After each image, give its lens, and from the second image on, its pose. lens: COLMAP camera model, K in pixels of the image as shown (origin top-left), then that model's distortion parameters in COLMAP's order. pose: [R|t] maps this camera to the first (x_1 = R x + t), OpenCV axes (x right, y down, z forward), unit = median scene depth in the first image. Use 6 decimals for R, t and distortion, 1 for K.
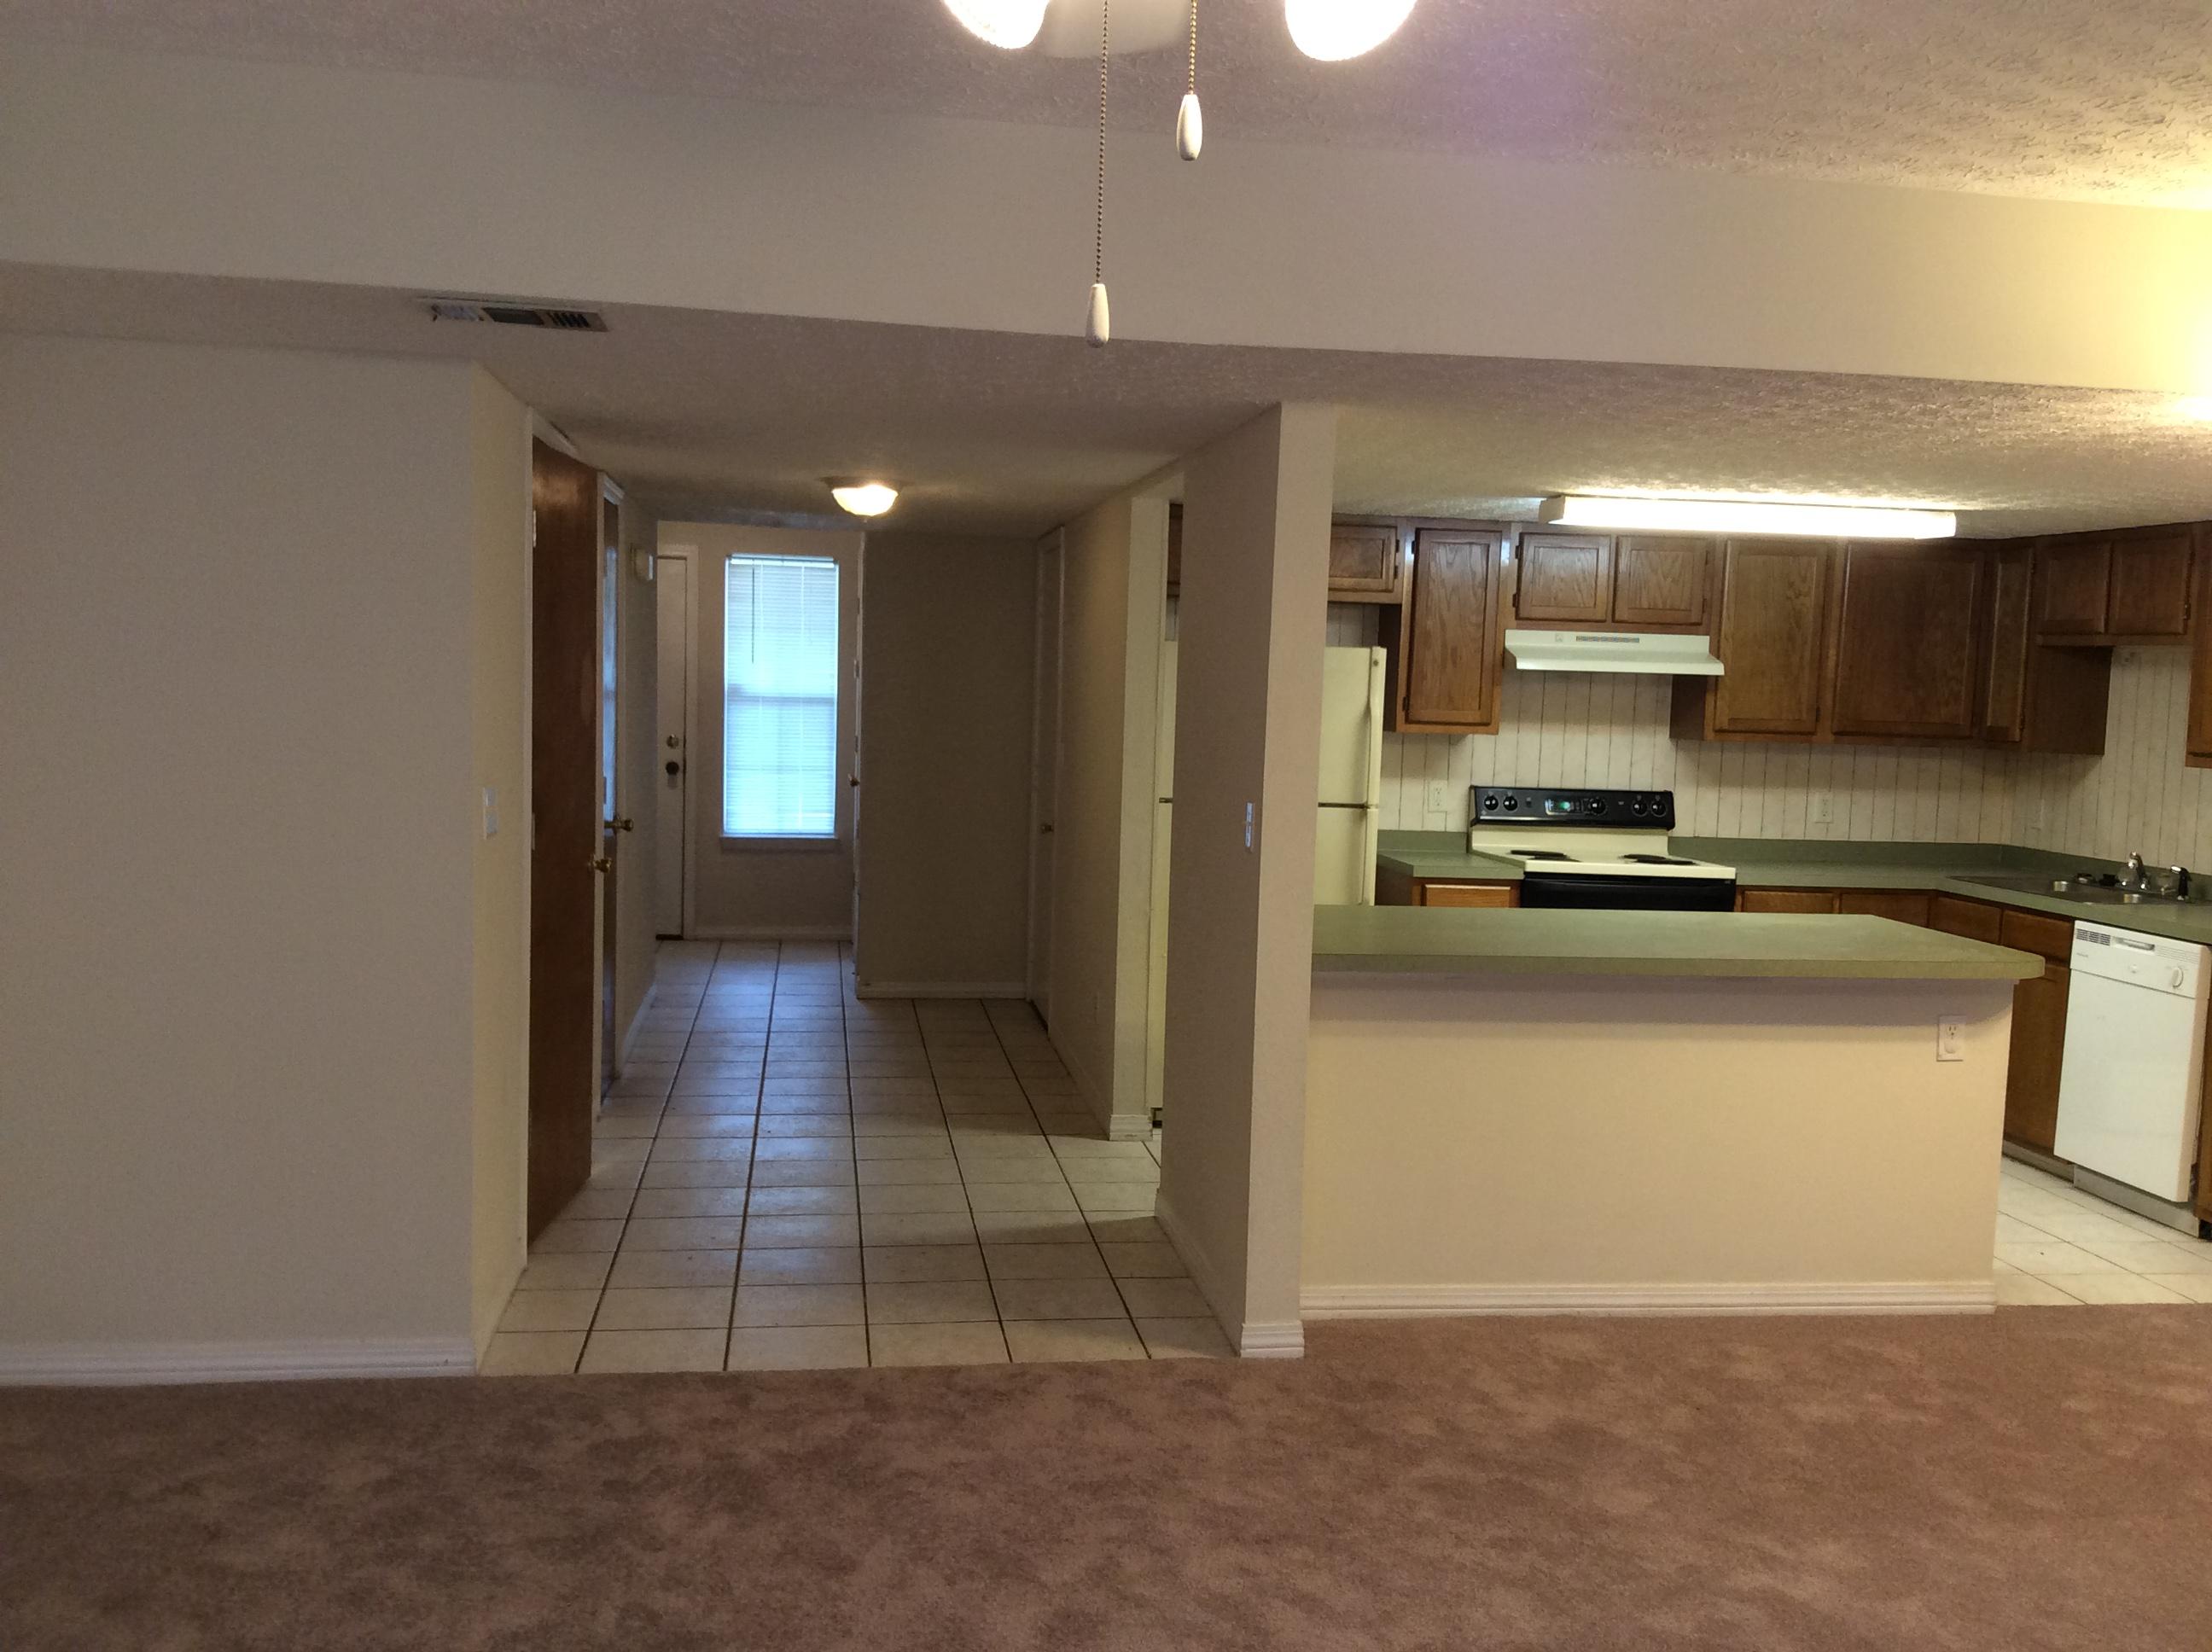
lens RADIAL K [[2009.3, 0, 995.4], [0, 2009.3, 827.5], [0, 0, 1]] dist [0.011773, -0.111104]
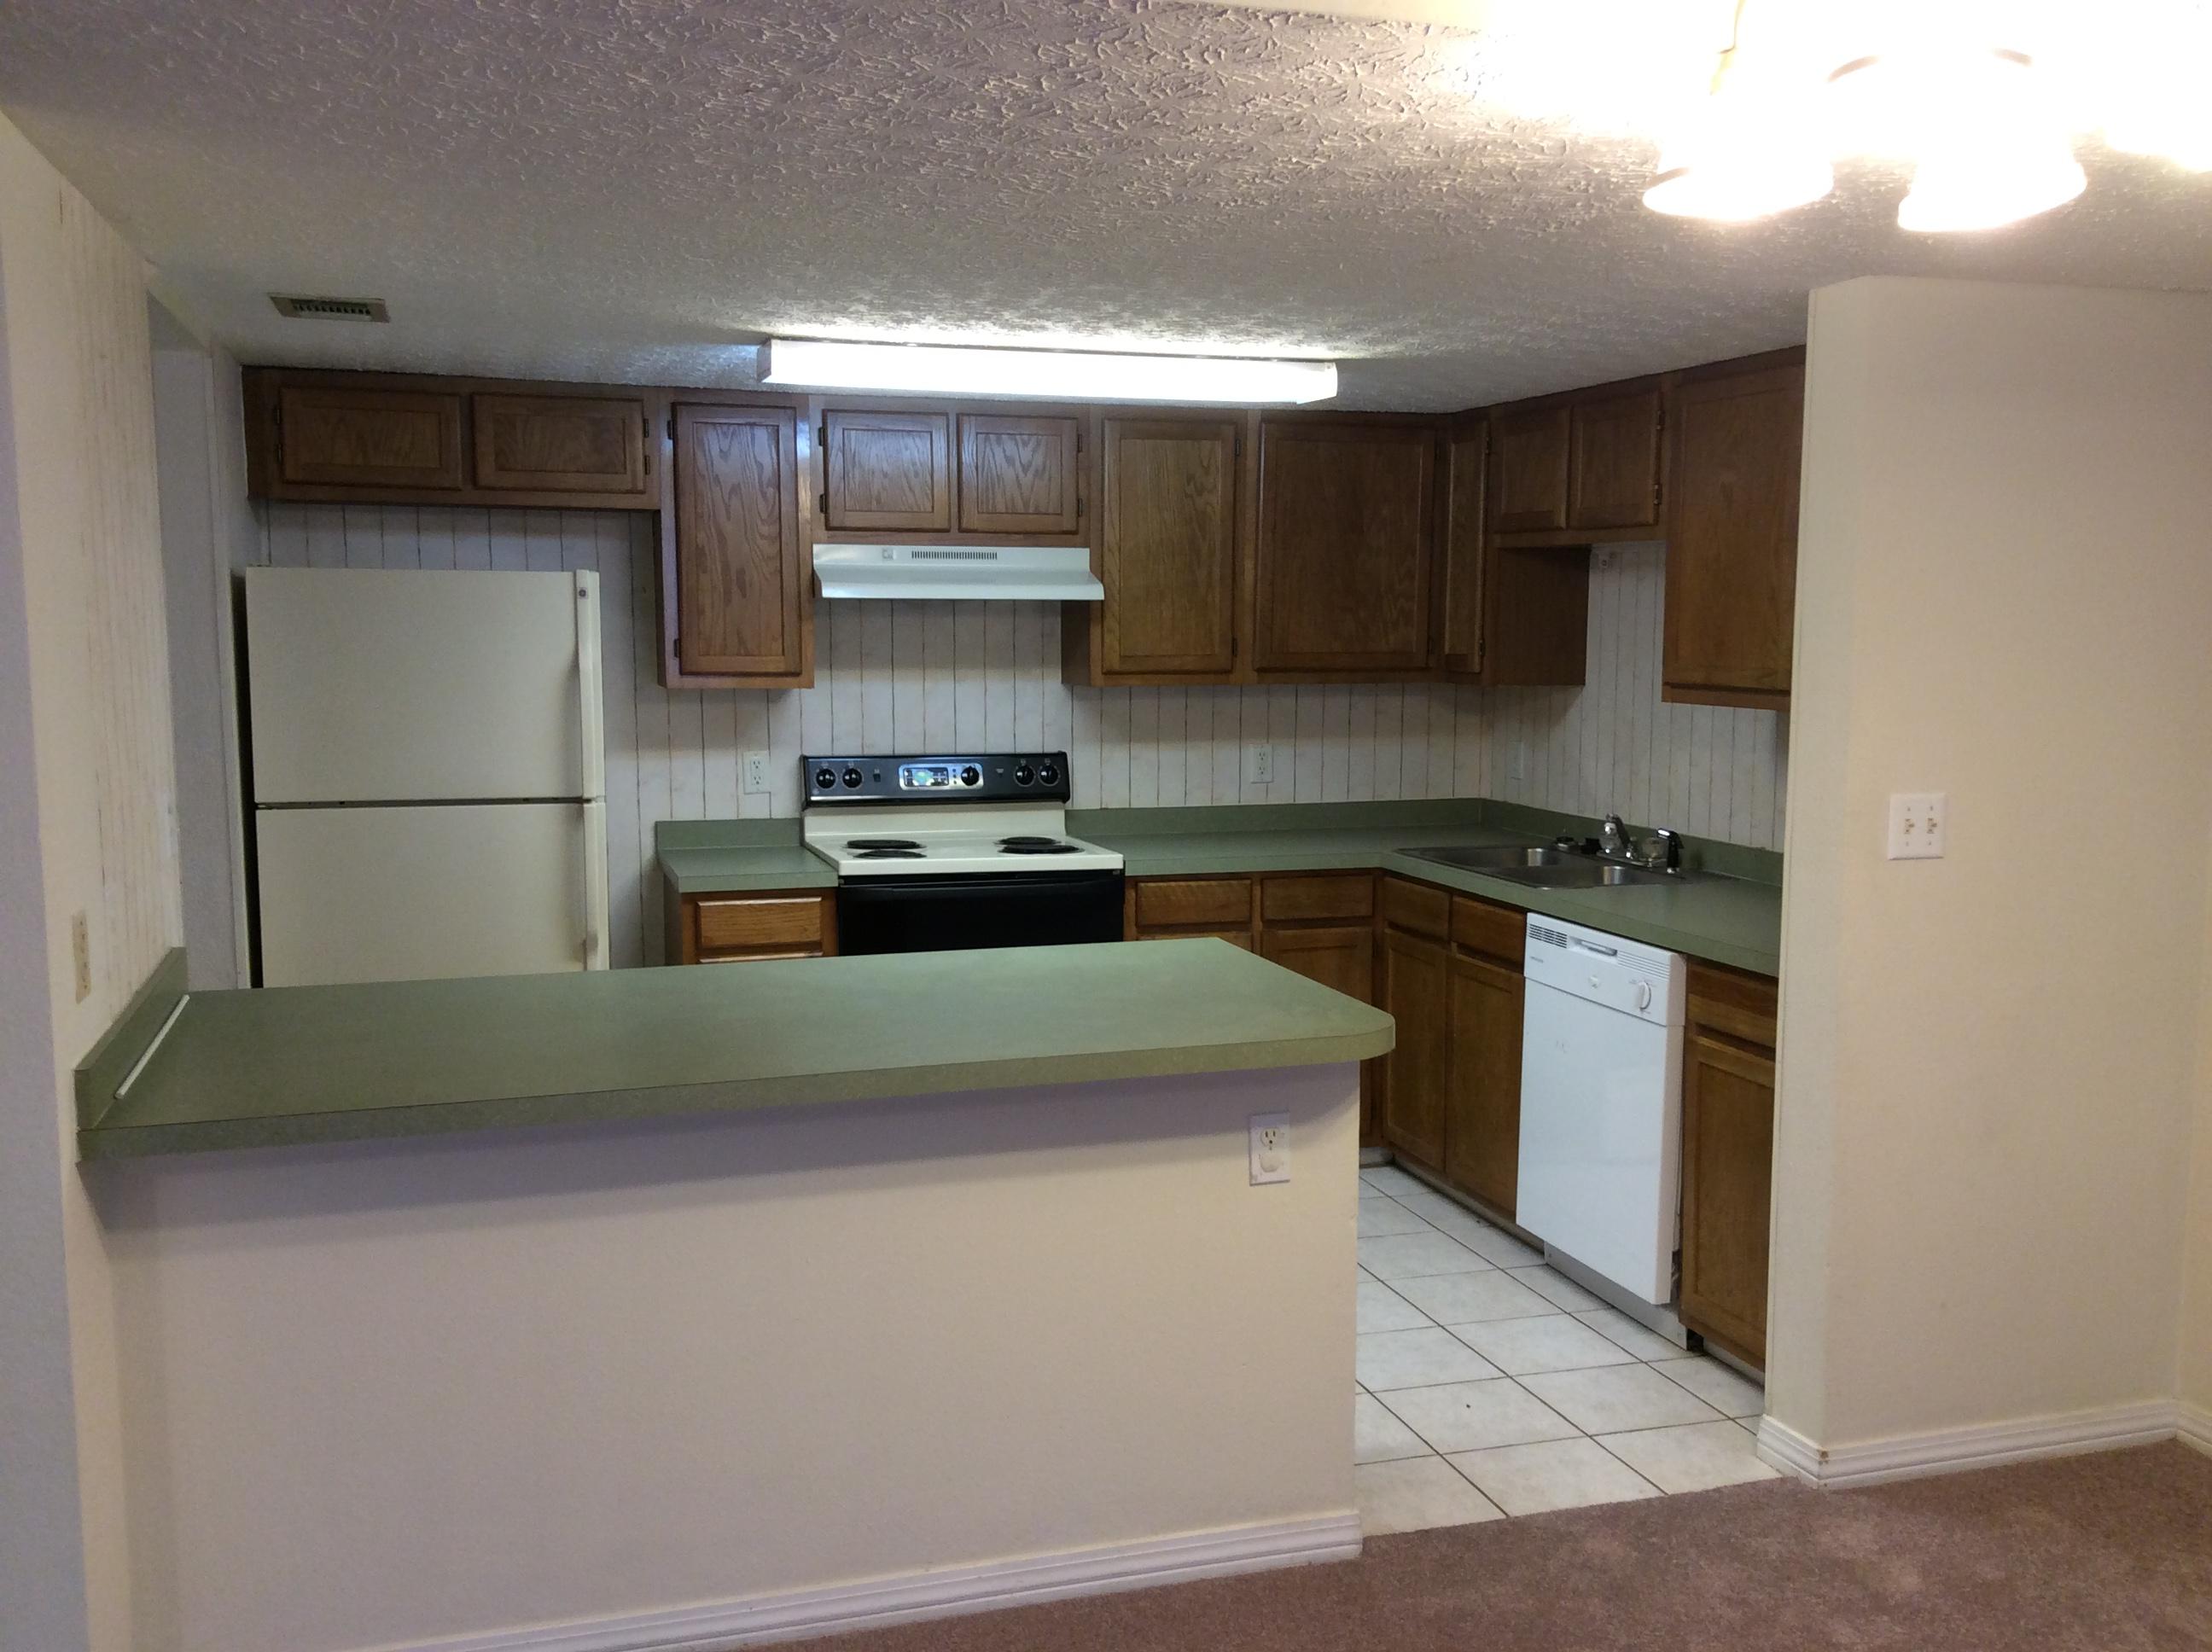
lens RADIAL K [[2026.2, 0, 1106.0], [0, 2026.2, 826.0], [0, 0, 1]] dist [0.176303, -0.722472]
pose [[0.976792, -0.049679, 0.208347, 0.199386], [0.043238, 0.998439, 0.035356, -0.017516], [-0.209778, -0.025526, 0.977416, 0.249025]]
